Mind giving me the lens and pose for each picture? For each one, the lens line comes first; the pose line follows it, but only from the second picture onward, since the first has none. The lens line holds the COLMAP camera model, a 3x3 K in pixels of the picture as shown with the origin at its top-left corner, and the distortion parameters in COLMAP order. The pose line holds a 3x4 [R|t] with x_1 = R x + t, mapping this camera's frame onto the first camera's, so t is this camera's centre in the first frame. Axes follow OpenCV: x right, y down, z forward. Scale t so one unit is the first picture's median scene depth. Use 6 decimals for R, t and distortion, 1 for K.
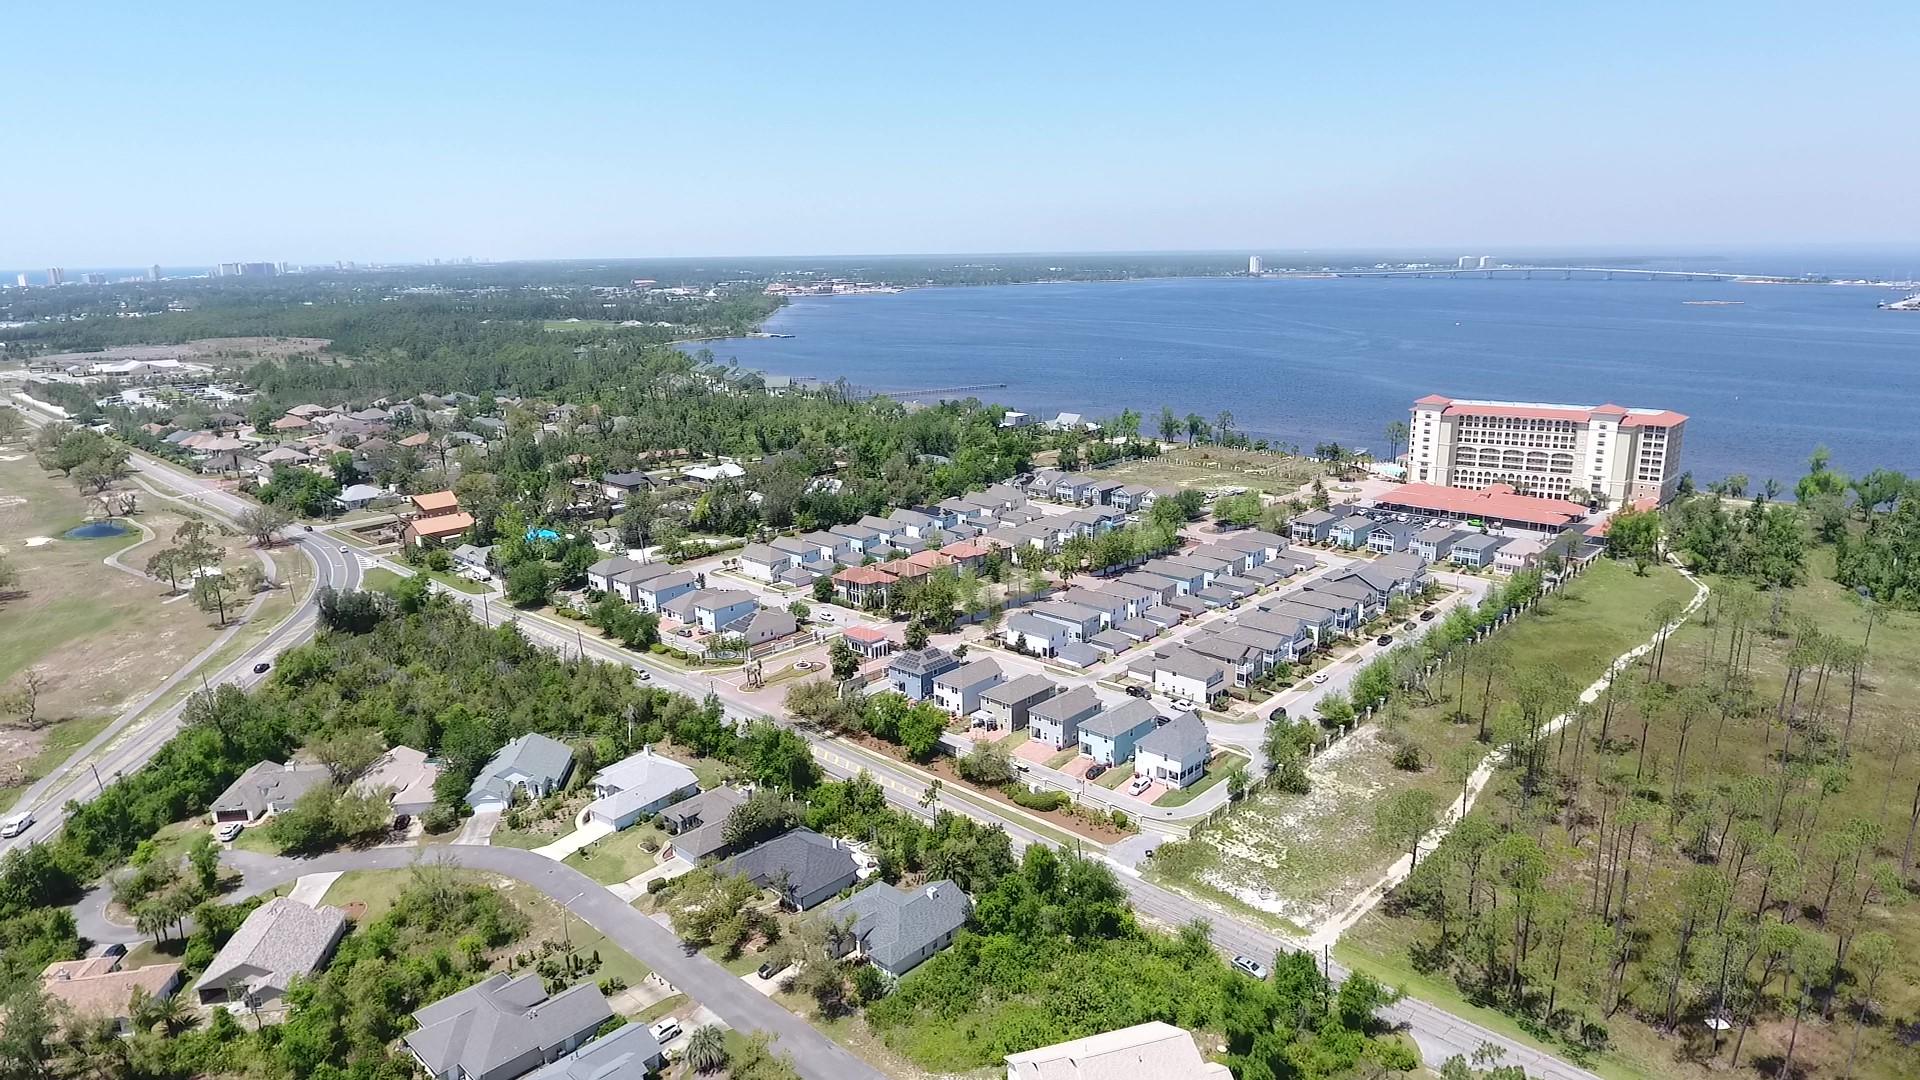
lens RADIAL K [[1173.7, 0, 957.1], [0, 1173.7, 543.6], [0, 0, 1]] dist [-0.006006, 0.002090]
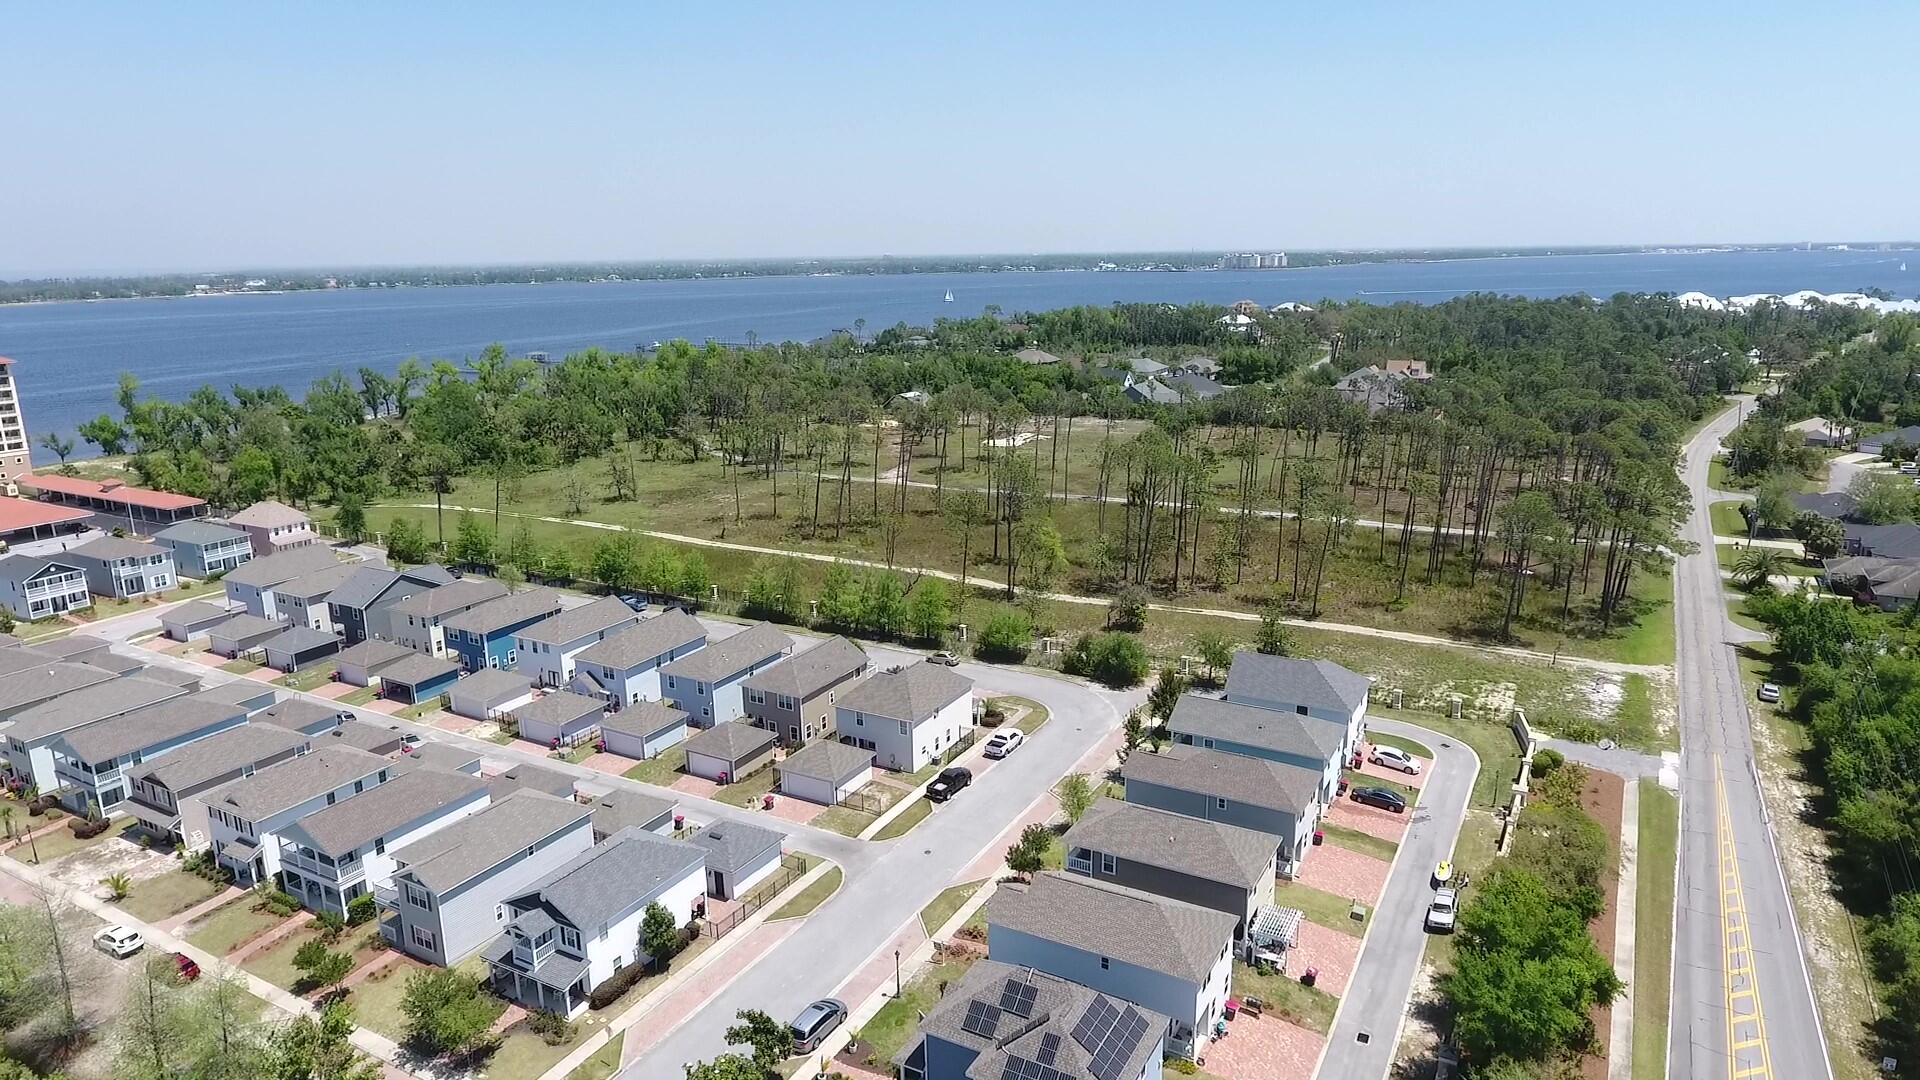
lens RADIAL K [[1173.7, 0, 957.1], [0, 1173.7, 543.6], [0, 0, 1]] dist [-0.006006, 0.002090]
pose [[-0.225658, -0.220289, 0.948974, -0.235303], [0.255262, 0.926697, 0.275817, -0.076484], [-0.940170, 0.304477, -0.152885, 0.938194]]
